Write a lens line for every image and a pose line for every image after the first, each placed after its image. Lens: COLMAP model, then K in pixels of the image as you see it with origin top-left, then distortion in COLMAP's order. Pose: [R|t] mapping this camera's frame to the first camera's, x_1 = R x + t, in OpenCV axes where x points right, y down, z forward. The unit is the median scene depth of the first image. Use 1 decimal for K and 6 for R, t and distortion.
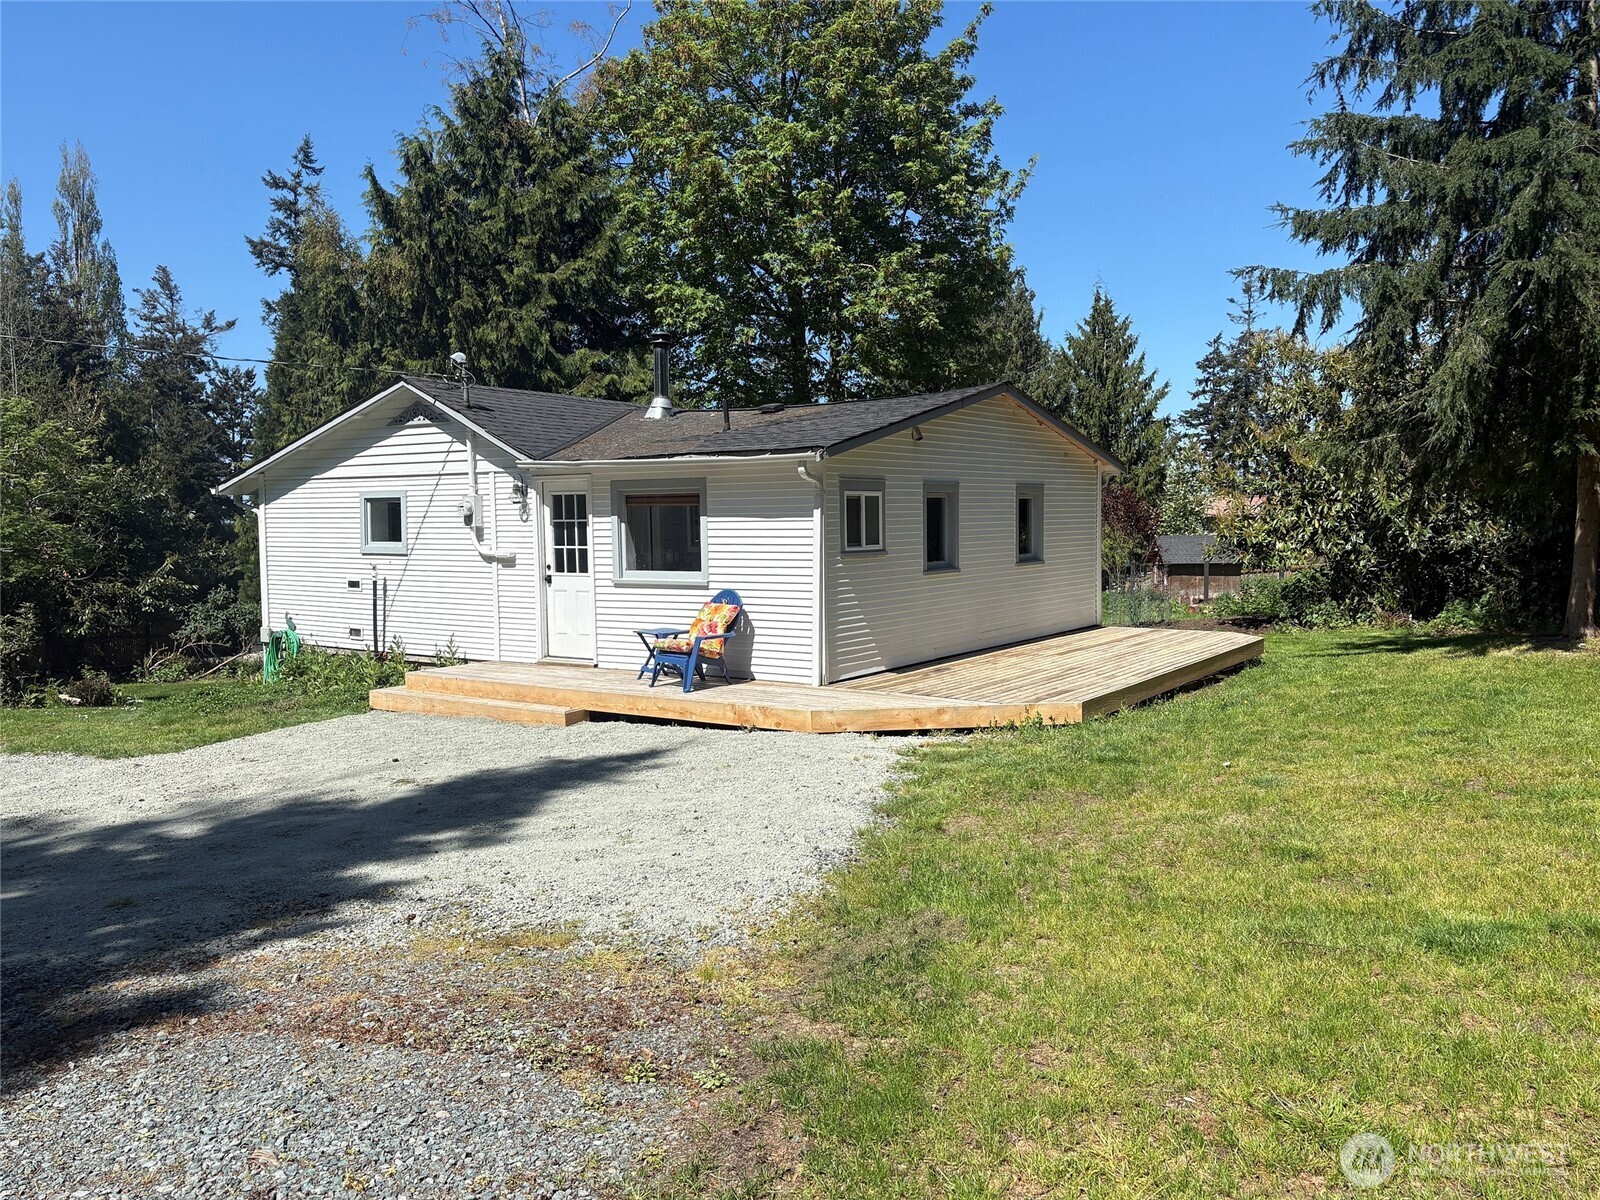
lens RADIAL K [[1228.4, 0, 793.9], [0, 1228.4, 595.8], [0, 0, 1]] dist [0.009289, 0.001341]
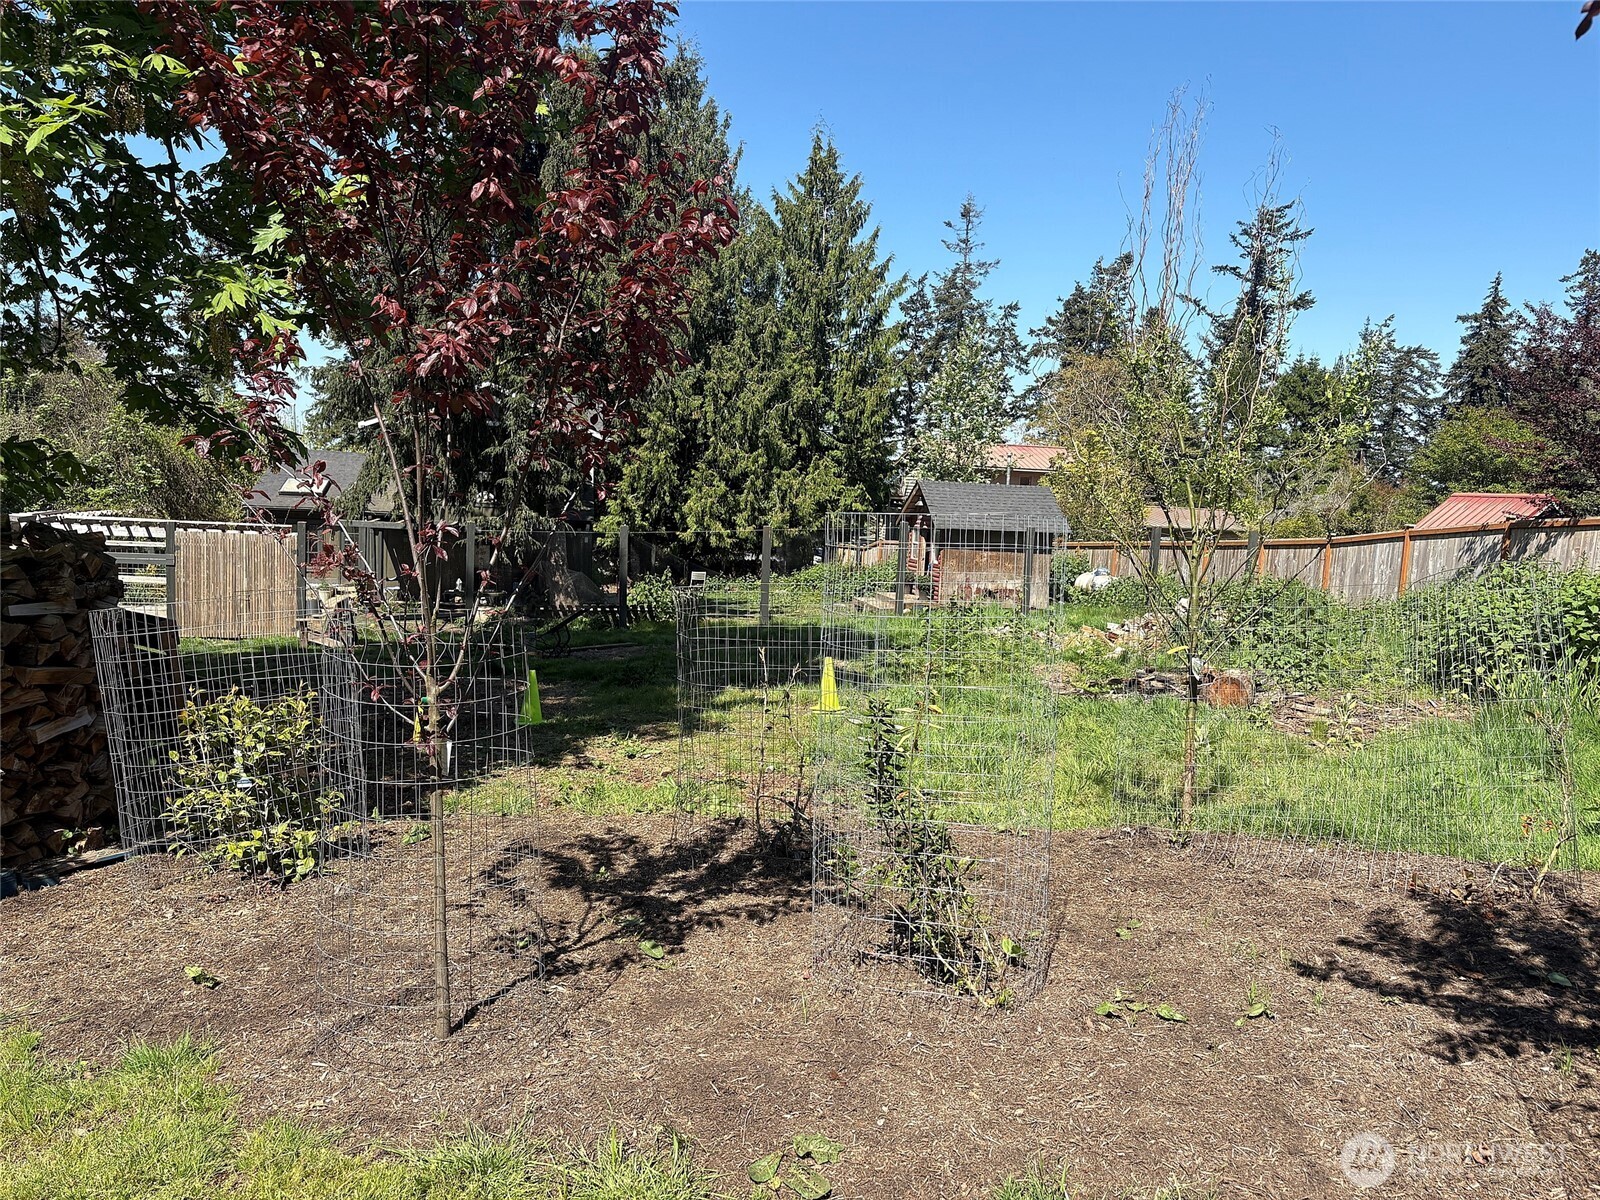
lens RADIAL K [[1228.4, 0, 795.8], [0, 1228.4, 601.0], [0, 0, 1]] dist [0.009289, 0.001341]
pose [[0.965155, 0.027390, 0.260243, 0.059031], [-0.038397, 0.998566, 0.037304, -0.007142], [-0.258848, -0.045996, 0.964822, 0.312533]]
